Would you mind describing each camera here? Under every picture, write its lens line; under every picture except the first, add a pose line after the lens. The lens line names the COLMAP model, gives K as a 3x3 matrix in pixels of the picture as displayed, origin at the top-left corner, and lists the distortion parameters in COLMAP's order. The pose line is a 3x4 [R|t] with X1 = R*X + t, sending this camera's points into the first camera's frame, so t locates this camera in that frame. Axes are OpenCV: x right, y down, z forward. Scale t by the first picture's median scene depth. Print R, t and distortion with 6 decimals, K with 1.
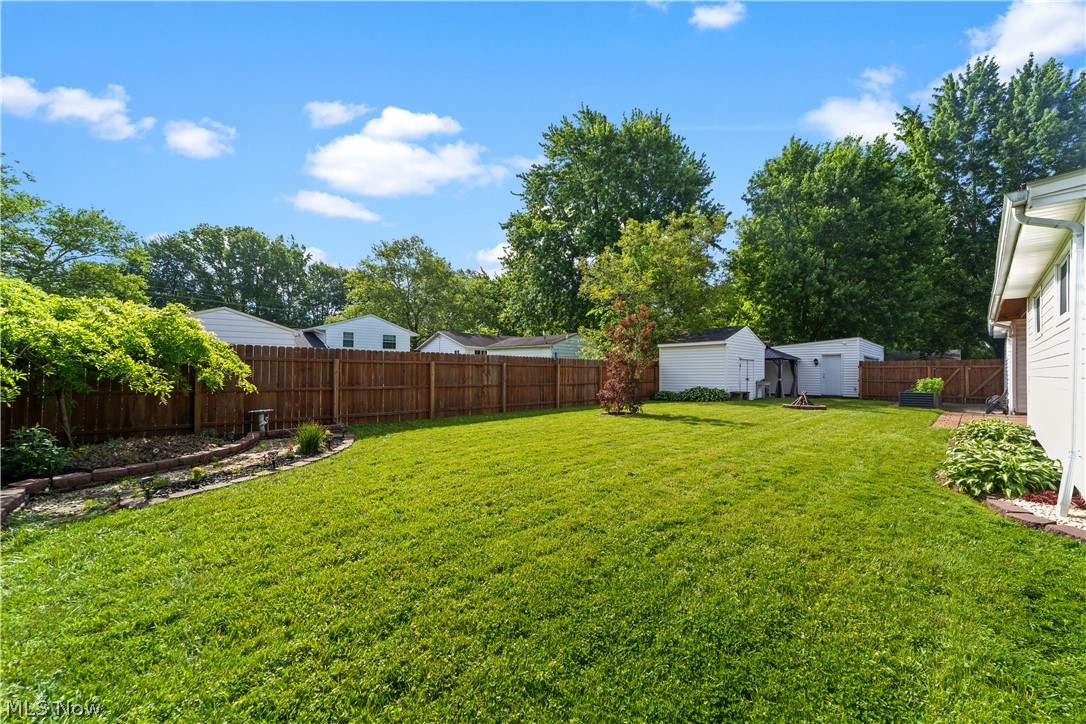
lens RADIAL K [[422.0, 0, 543.0], [0, 422.0, 362.0], [0, 0, 1]] dist [0.000458, -0.000051]
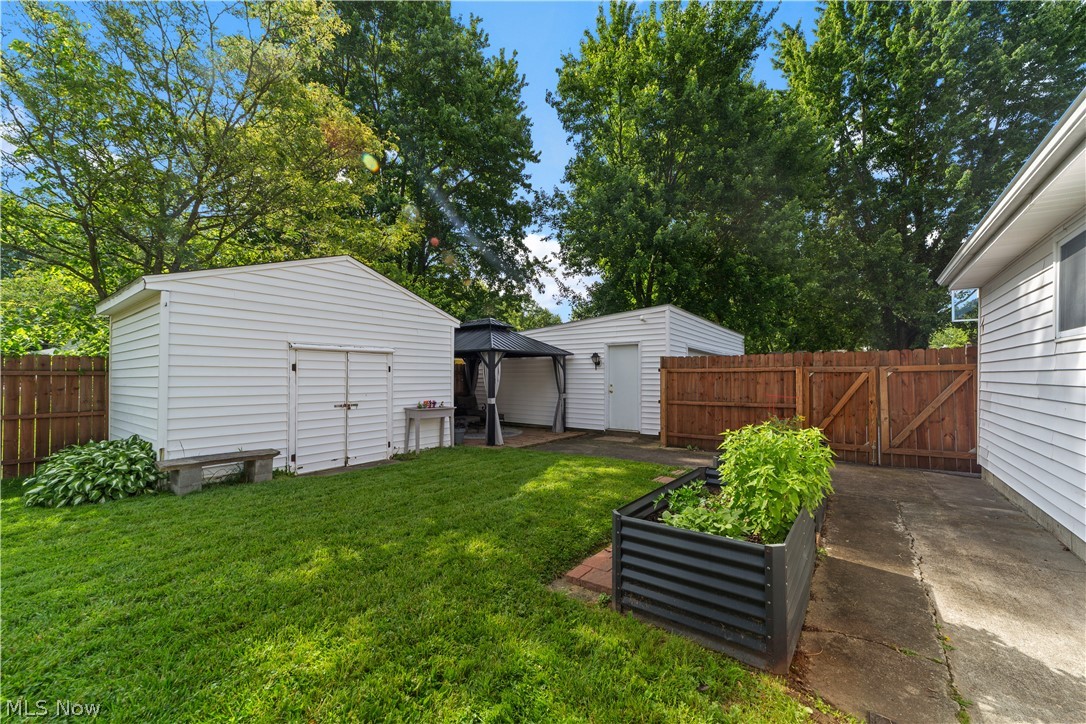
lens RADIAL K [[422.0, 0, 543.0], [0, 422.0, 362.0], [0, 0, 1]] dist [0.000458, -0.000051]
pose [[0.986787, 0.000838, 0.162019, 0.505696], [0.000031, 0.999986, -0.005357, 0.005401], [-0.162021, 0.005292, 0.986773, 0.533474]]
